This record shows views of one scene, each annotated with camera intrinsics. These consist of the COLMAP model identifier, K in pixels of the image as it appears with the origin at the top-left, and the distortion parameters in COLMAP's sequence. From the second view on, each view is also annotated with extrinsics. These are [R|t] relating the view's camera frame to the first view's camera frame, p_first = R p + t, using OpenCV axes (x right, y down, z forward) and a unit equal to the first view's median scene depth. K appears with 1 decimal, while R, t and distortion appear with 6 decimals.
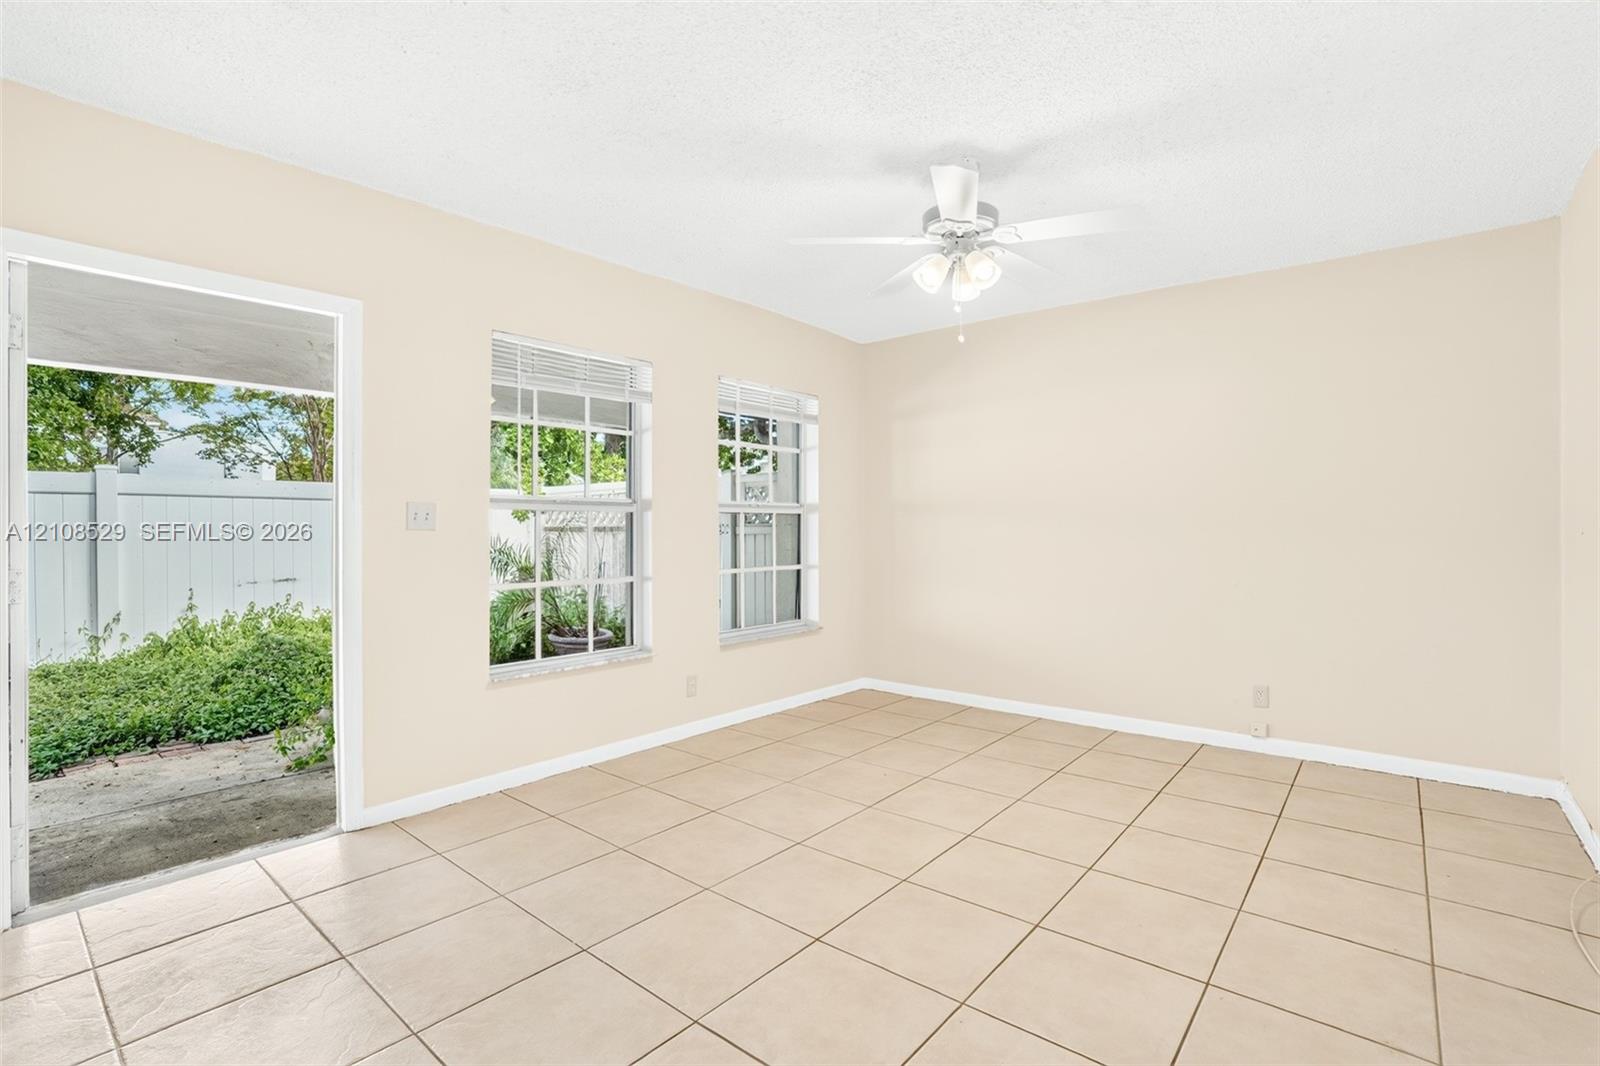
lens RADIAL K [[734.3, 0, 815.3], [0, 734.3, 529.9], [0, 0, 1]] dist [-0.034780, 0.002768]
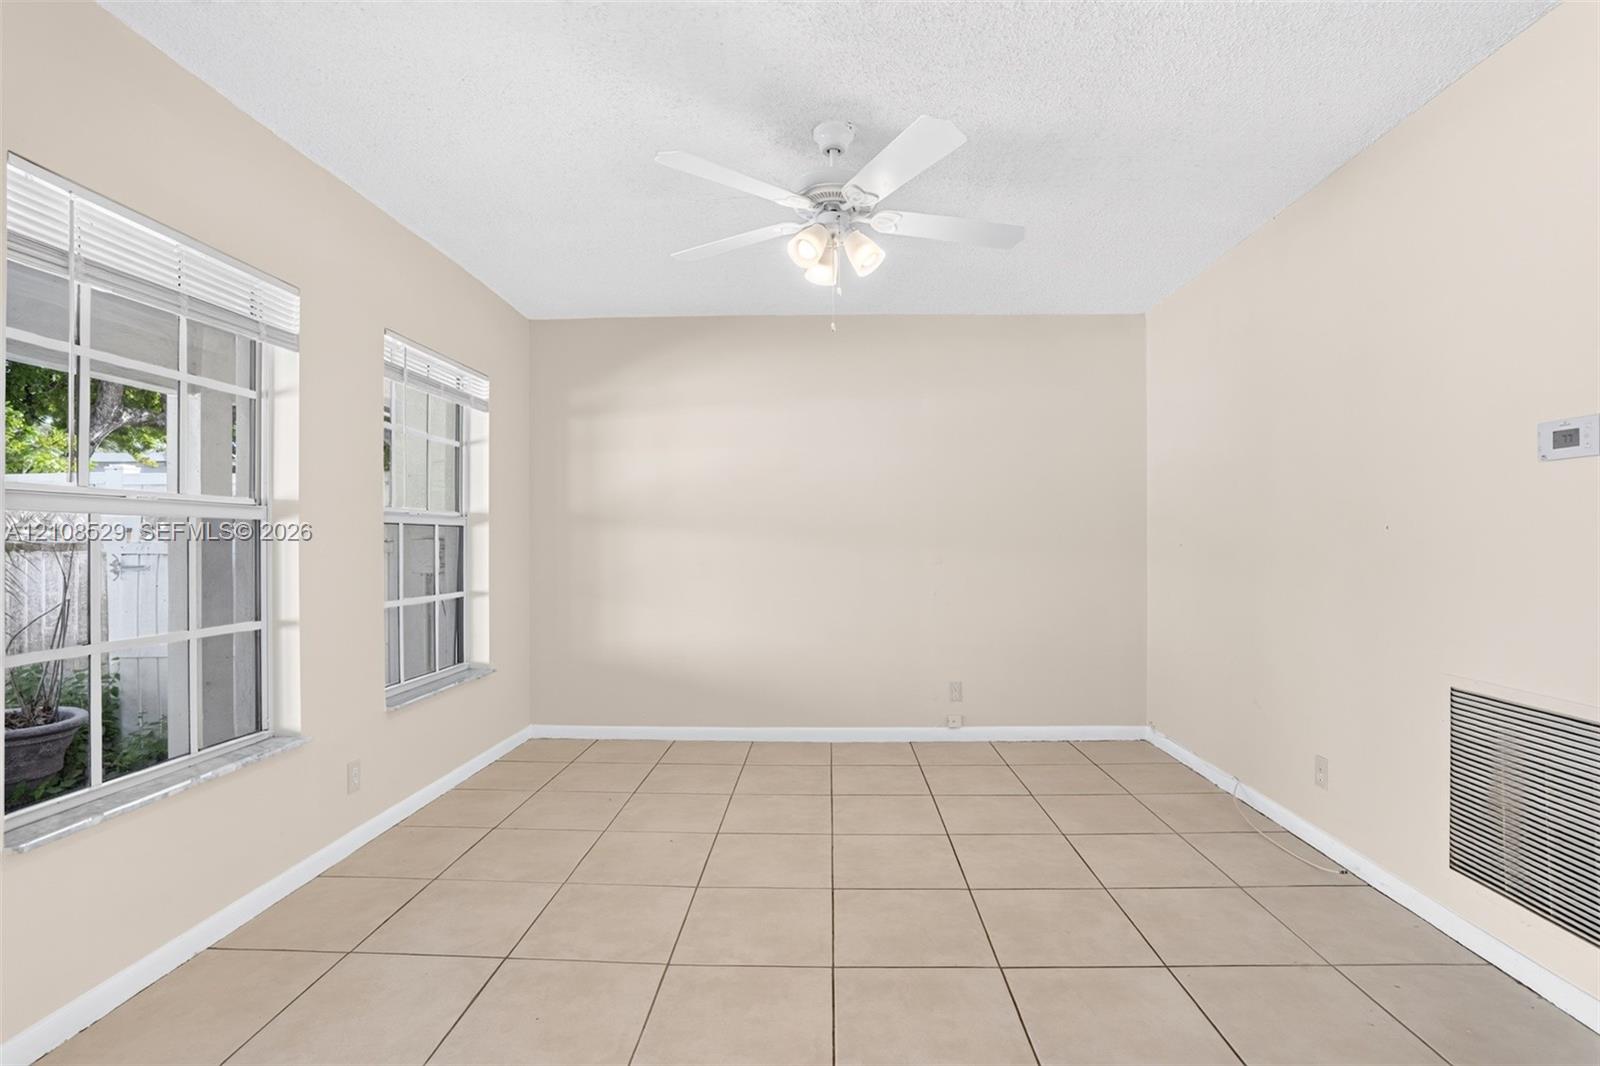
lens RADIAL K [[734.3, 0, 823.8], [0, 734.3, 540.7], [0, 0, 1]] dist [-0.034780, 0.002768]
pose [[0.792671, -0.001490, 0.609648, -0.229342], [0.005164, 0.999978, -0.004270, -0.001238], [-0.609628, 0.006533, 0.792661, 0.203101]]
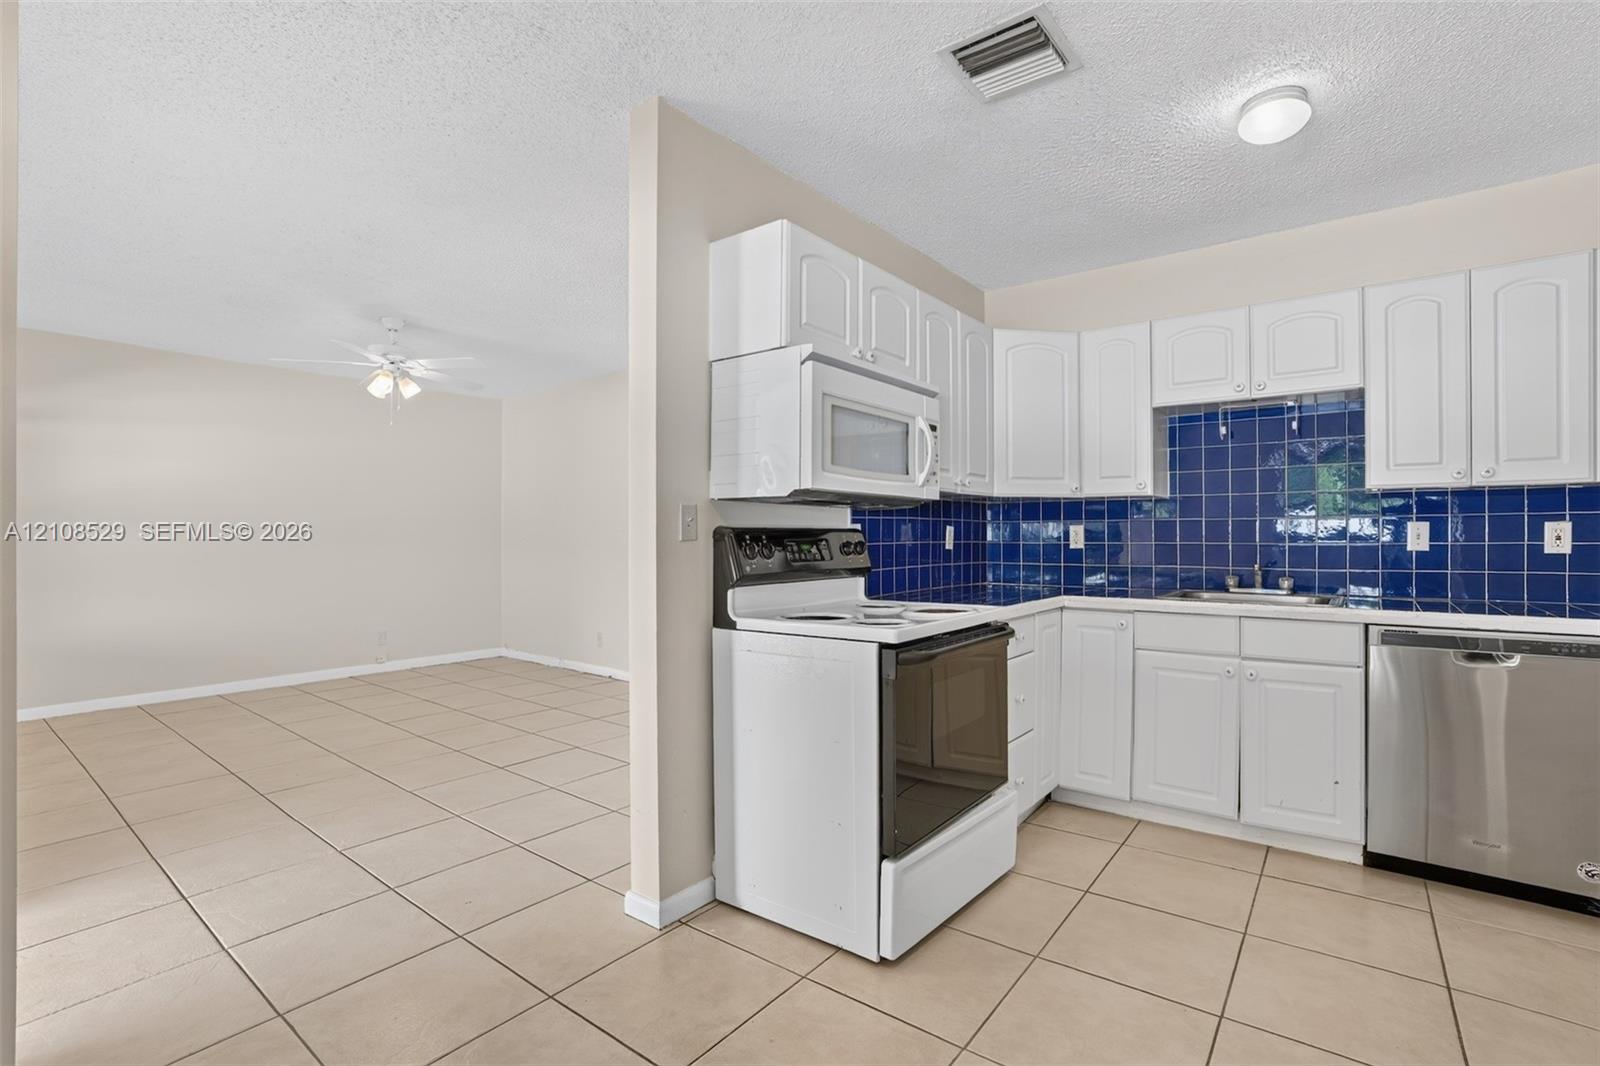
lens RADIAL K [[734.3, 0, 800.1], [0, 734.3, 529.6], [0, 0, 1]] dist [-0.034780, 0.002768]
pose [[-0.000968, 0.016003, 0.999871, -1.002176], [0.007878, 0.999841, -0.015995, 0.012023], [-0.999969, 0.007861, -0.001094, 0.030374]]
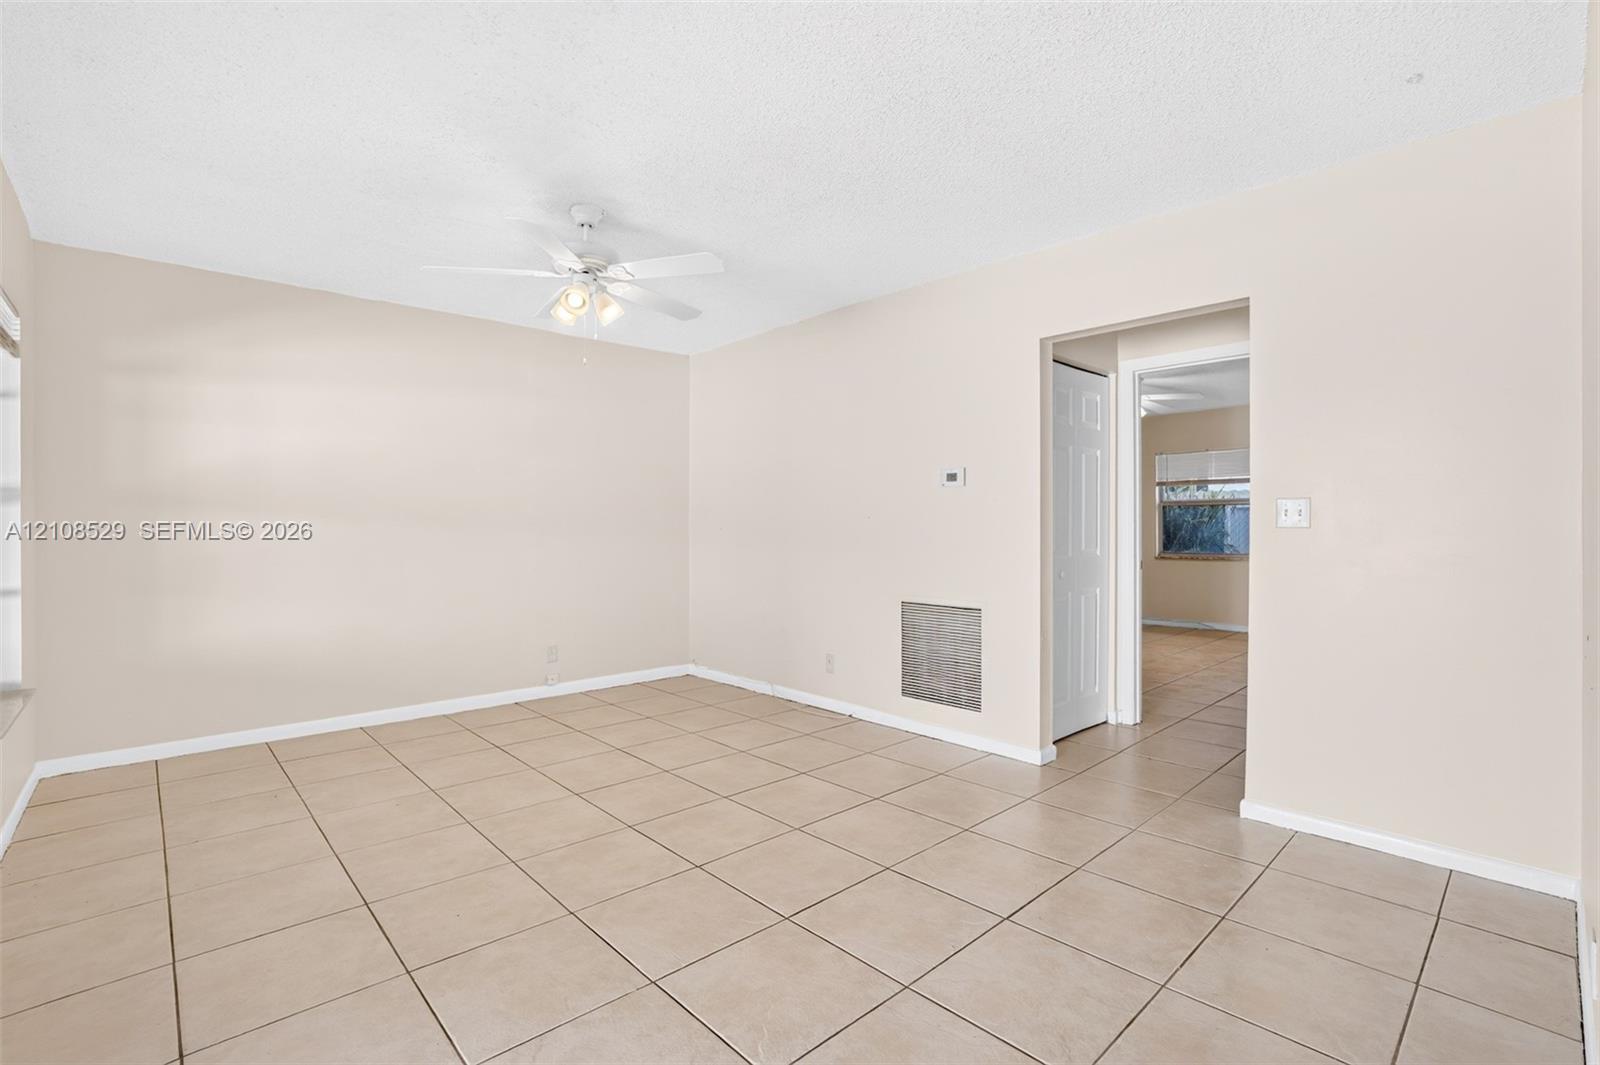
lens RADIAL K [[734.3, 0, 803.0], [0, 734.3, 526.8], [0, 0, 1]] dist [-0.034780, 0.002768]
pose [[0.139455, -0.000305, 0.990228, -0.602822], [0.006270, 0.999980, -0.000575, 0.001150], [-0.990209, 0.006289, 0.139454, 0.335166]]
